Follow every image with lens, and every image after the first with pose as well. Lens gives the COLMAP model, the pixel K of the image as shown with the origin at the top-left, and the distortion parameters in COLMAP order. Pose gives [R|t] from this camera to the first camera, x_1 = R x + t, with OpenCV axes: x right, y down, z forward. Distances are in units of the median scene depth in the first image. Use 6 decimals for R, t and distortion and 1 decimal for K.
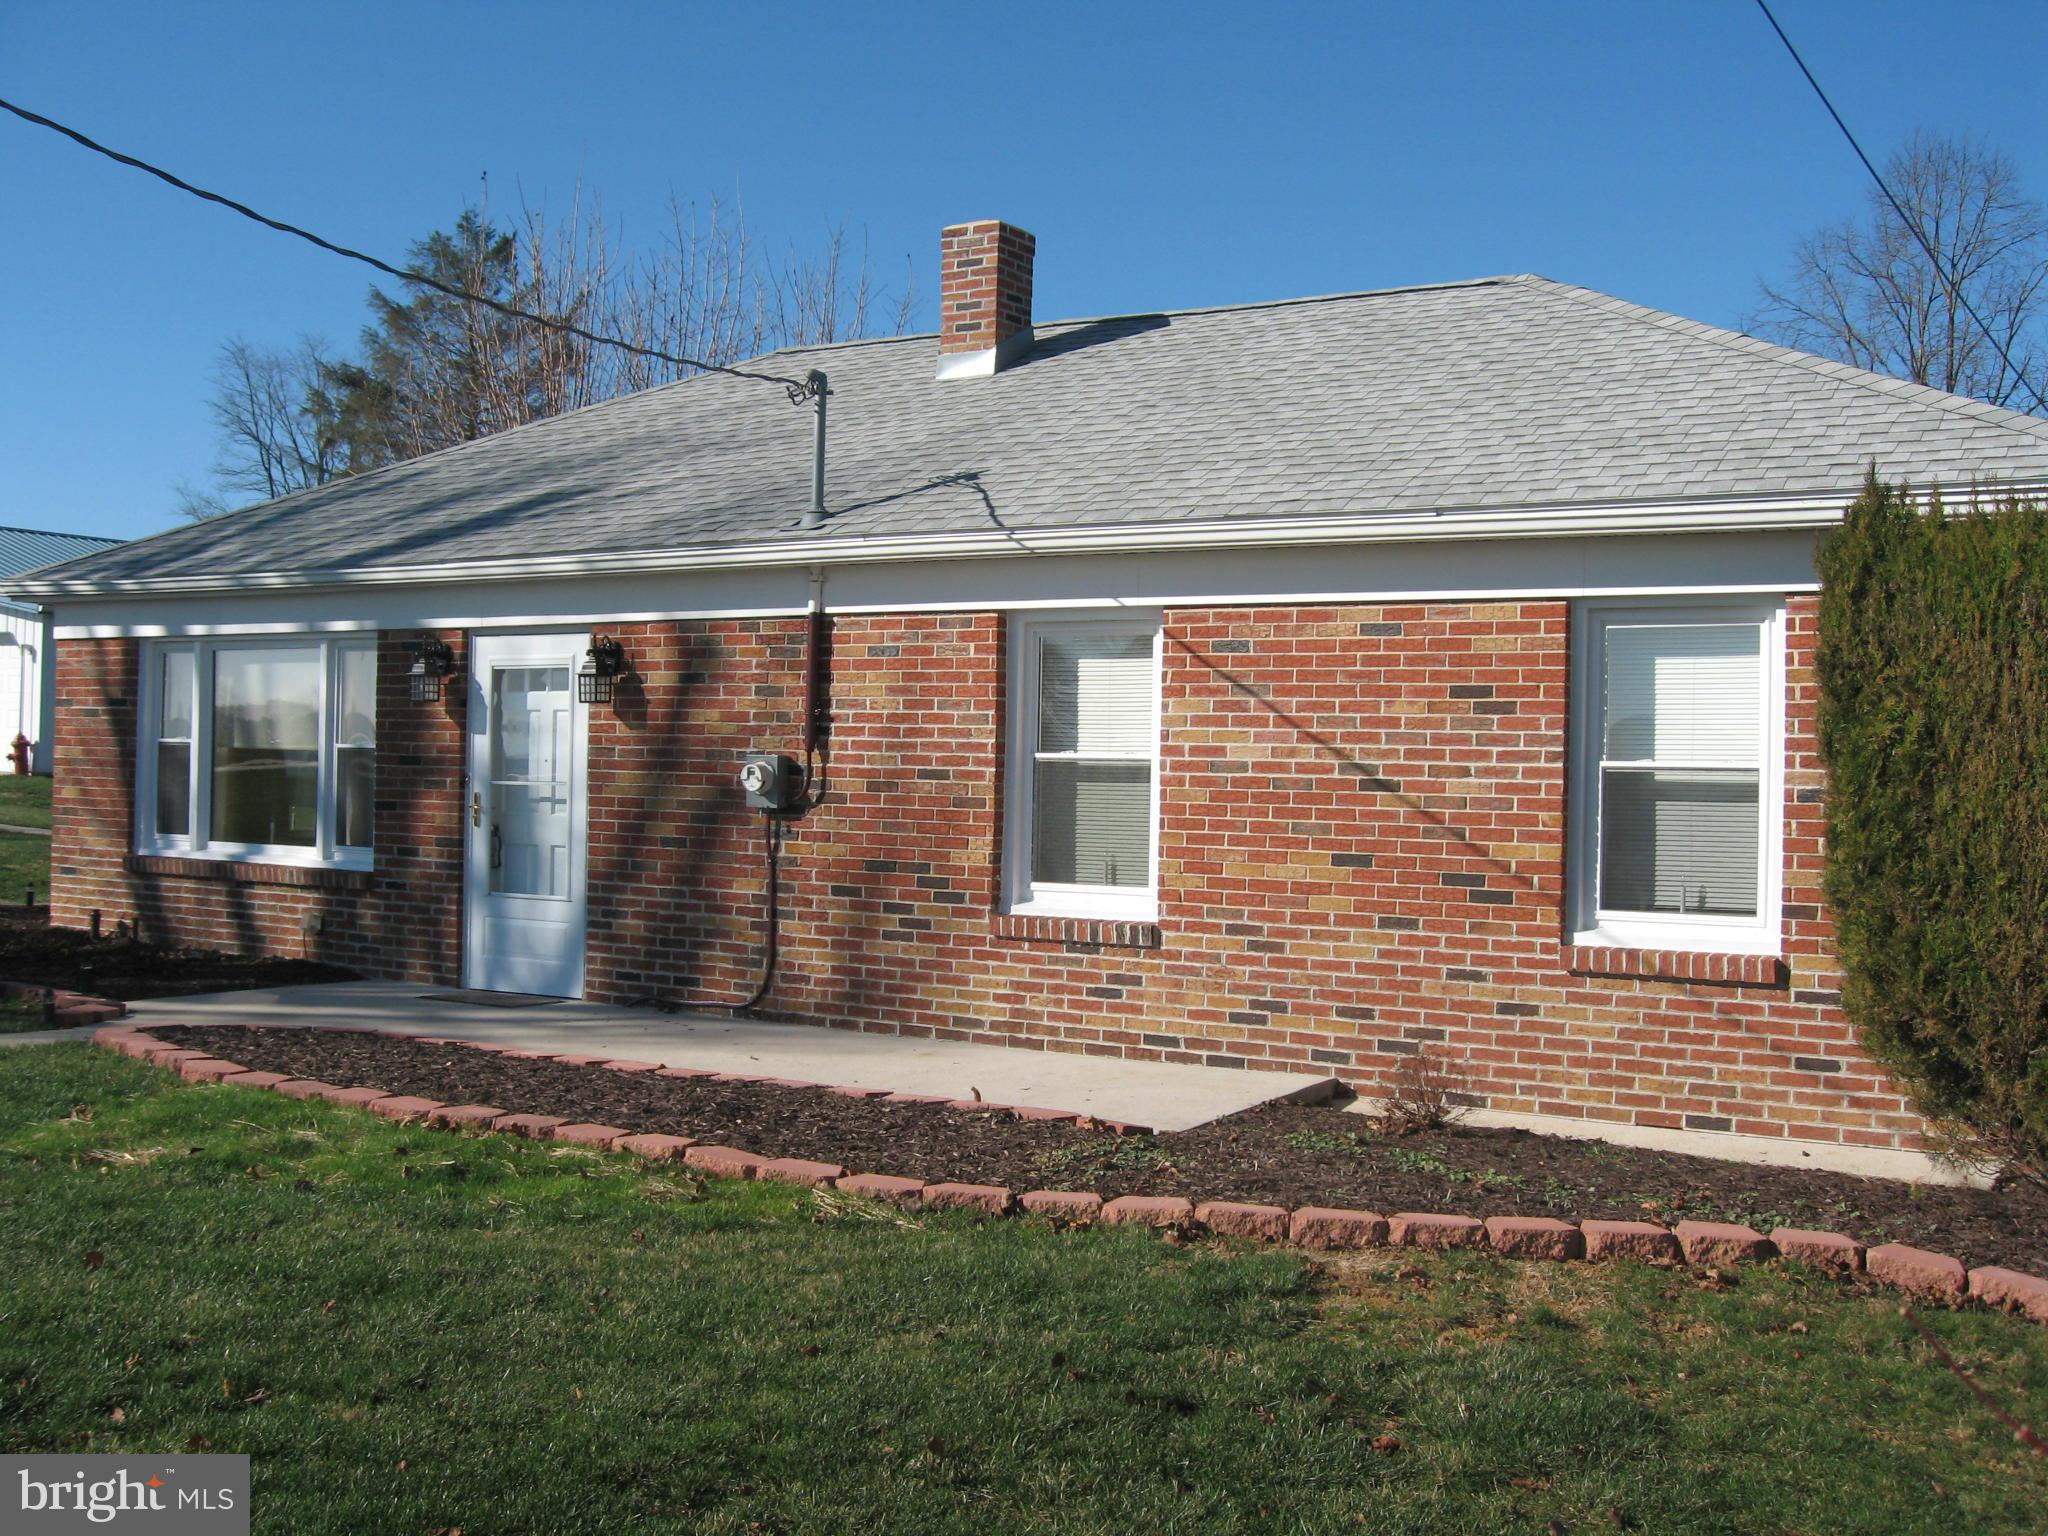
lens RADIAL K [[2229.6, 0, 1024.0], [0, 2229.6, 768.0], [0, 0, 1]] dist [-0.139009, 0.134747]
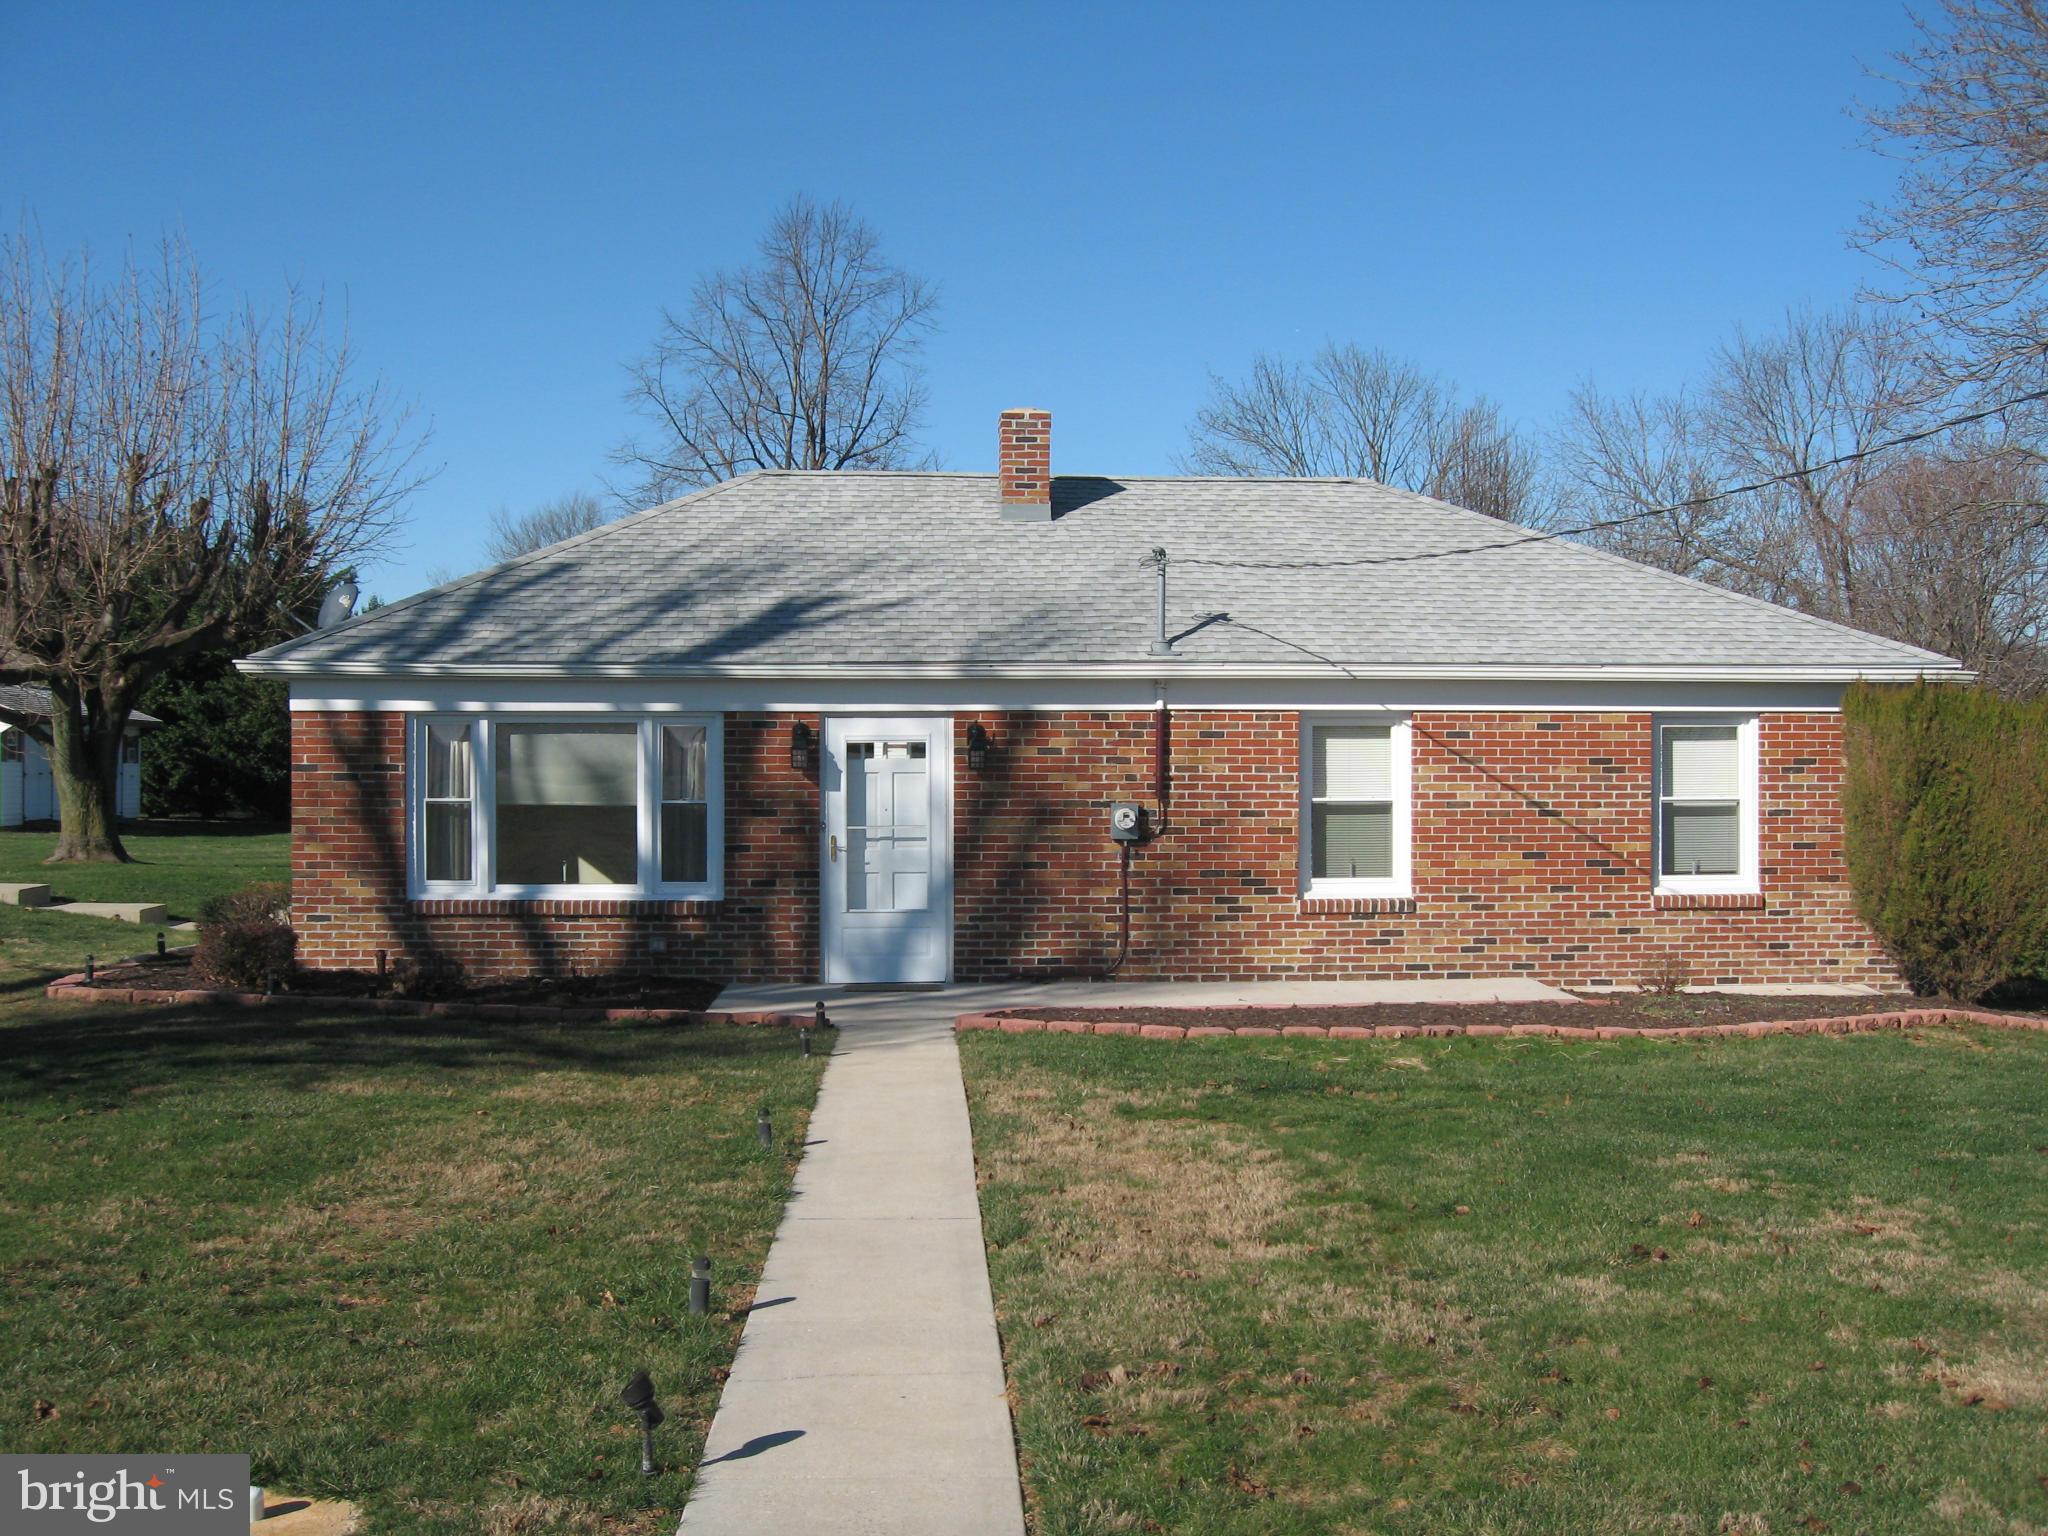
lens RADIAL K [[2229.6, 0, 1024.0], [0, 2229.6, 768.0], [0, 0, 1]] dist [-0.139009, 0.134747]
pose [[0.802617, -0.027941, 0.595840, -1.198912], [0.015521, 0.999542, 0.025963, -0.078738], [-0.596293, -0.011590, 0.802683, -0.178104]]
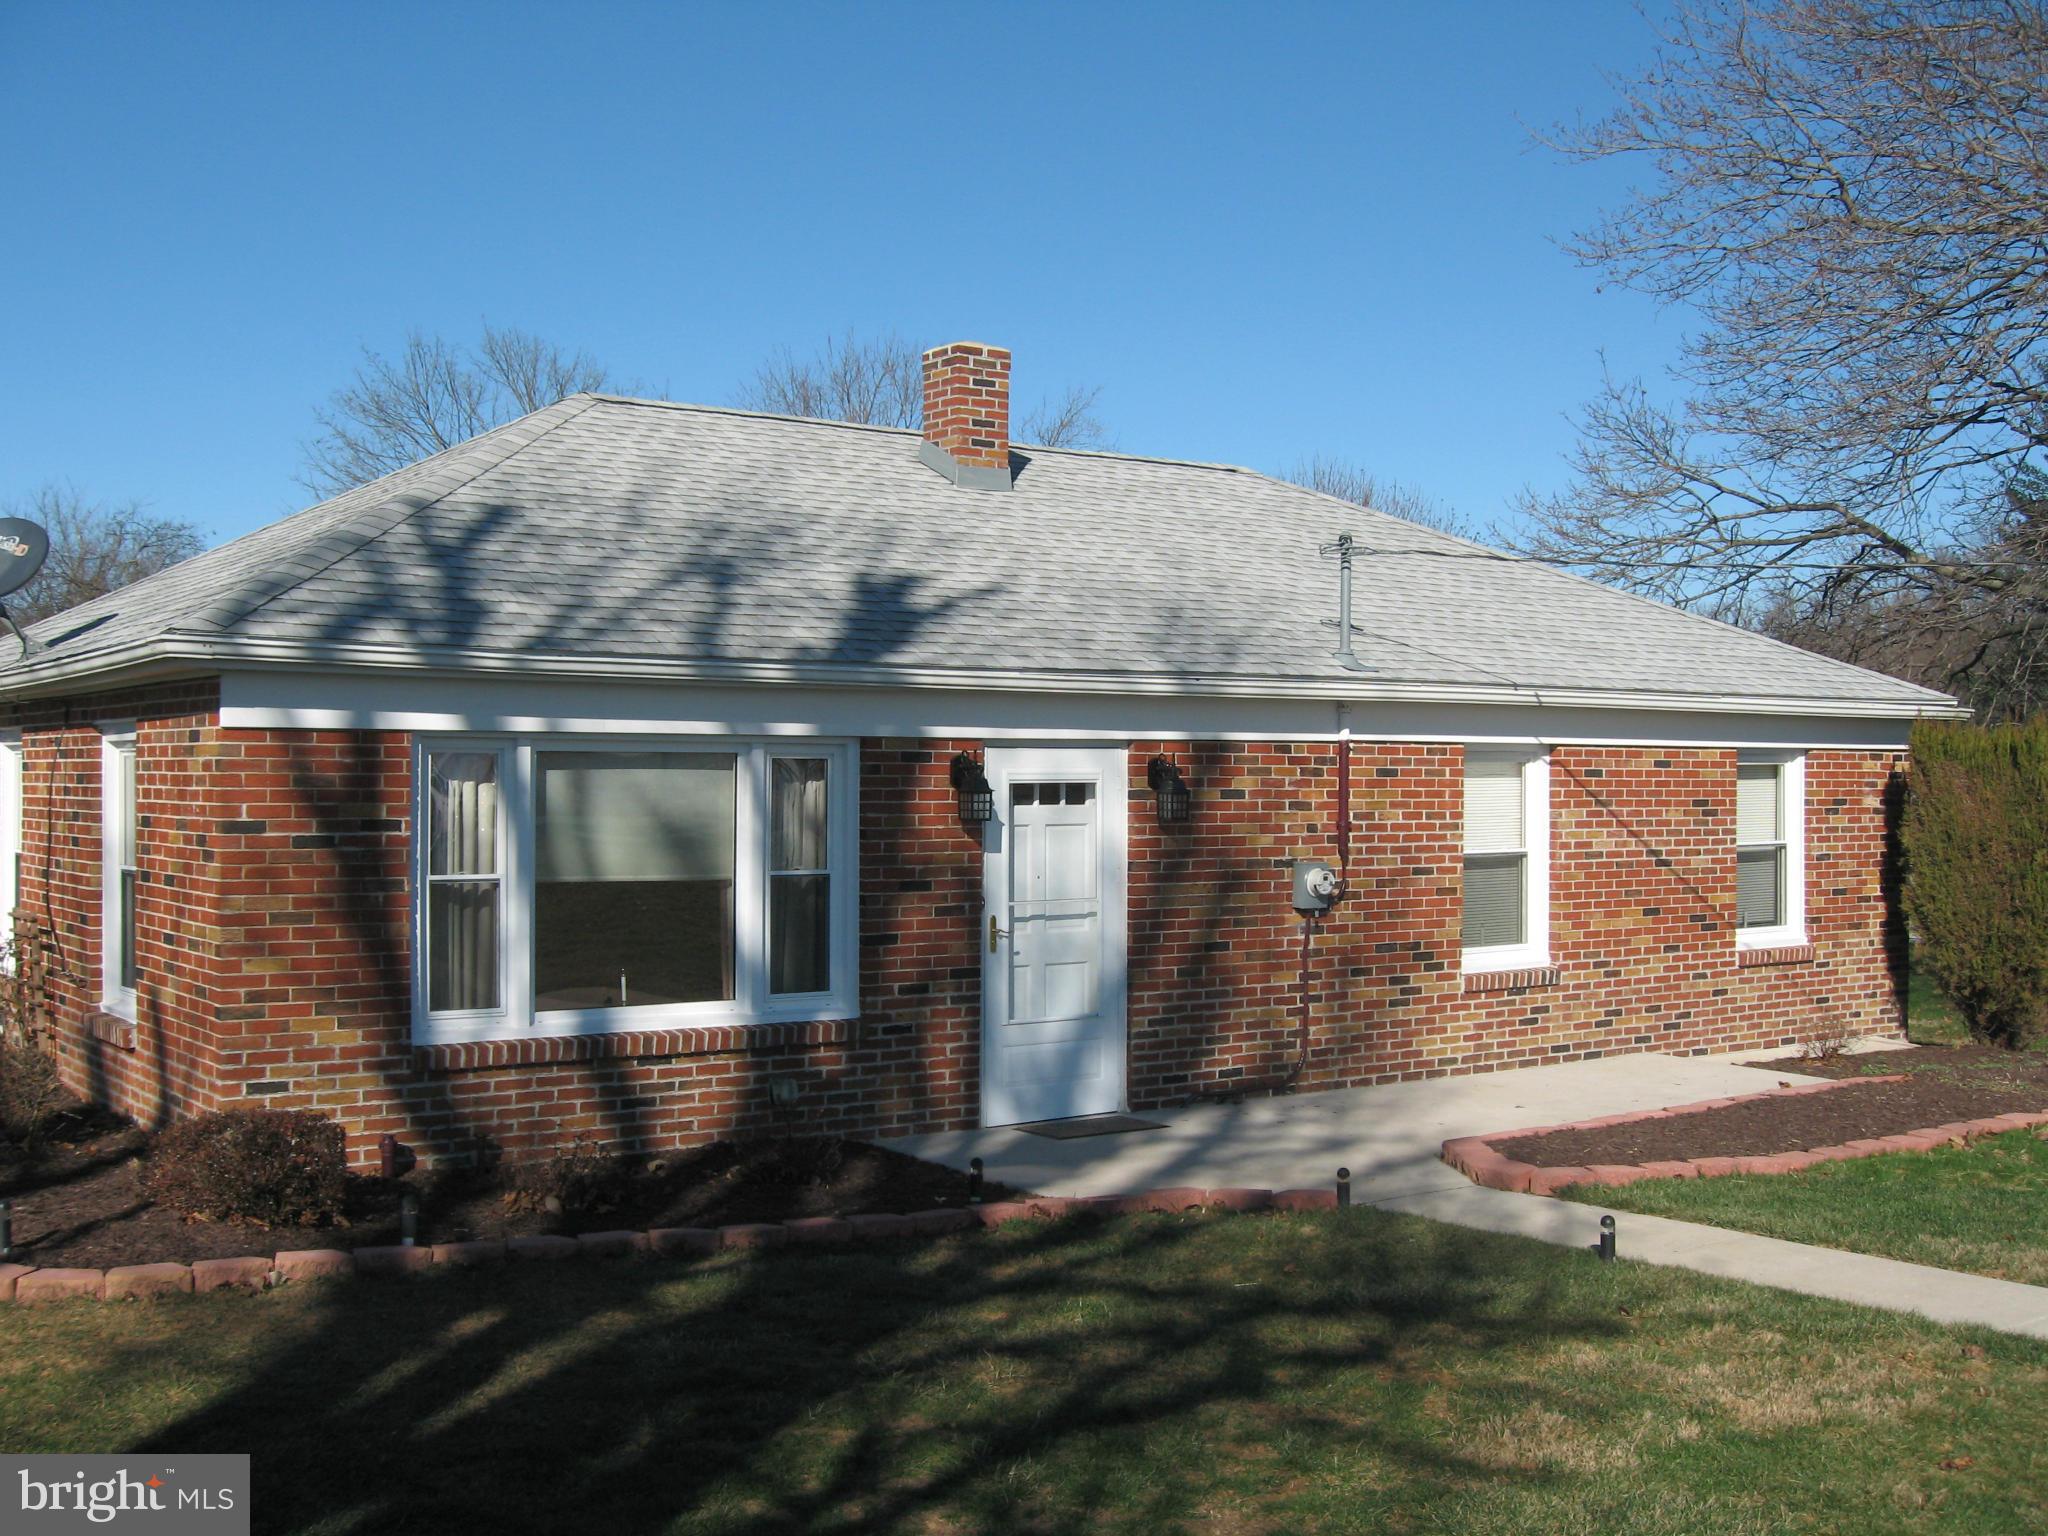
lens RADIAL K [[2229.6, 0, 1024.0], [0, 2229.6, 768.0], [0, 0, 1]] dist [-0.139009, 0.134747]
pose [[0.368506, -0.018669, 0.929438, -1.401416], [0.002582, 0.999815, 0.019059, -0.086885], [-0.929622, -0.004624, 0.368486, 0.810647]]
